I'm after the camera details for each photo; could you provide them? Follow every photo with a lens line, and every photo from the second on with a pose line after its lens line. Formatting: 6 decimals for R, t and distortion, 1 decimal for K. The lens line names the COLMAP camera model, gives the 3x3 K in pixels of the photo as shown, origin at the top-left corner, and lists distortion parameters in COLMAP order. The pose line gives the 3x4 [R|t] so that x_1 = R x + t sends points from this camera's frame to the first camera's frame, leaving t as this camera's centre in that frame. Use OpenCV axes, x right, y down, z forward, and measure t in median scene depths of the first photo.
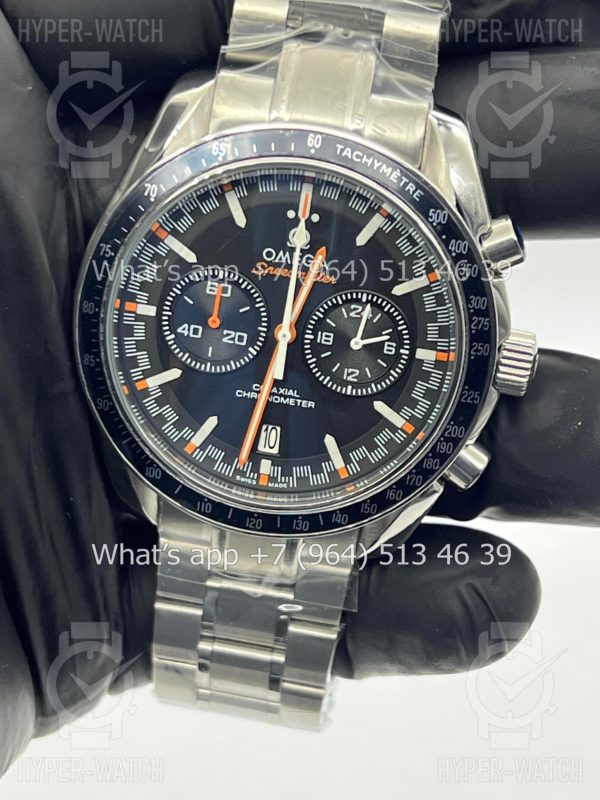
lens RADIAL K [[1892.8, 0, 287.2], [0, 1892.8, 403.6], [0, 0, 1]] dist [0.155883, 0.000000]
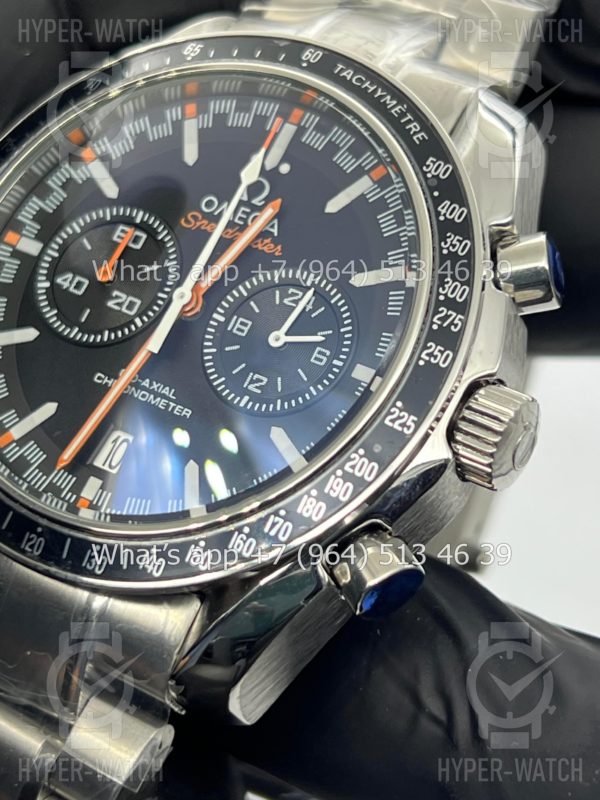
lens RADIAL K [[1892.8, 0, 317.0], [0, 1892.8, 417.3], [0, 0, 1]] dist [0.155883, 0.000000]
pose [[0.916888, 0.230839, -0.325624, 0.274658], [-0.375206, 0.776740, -0.505861, 0.324504], [0.136153, 0.585993, 0.798795, 0.480322]]
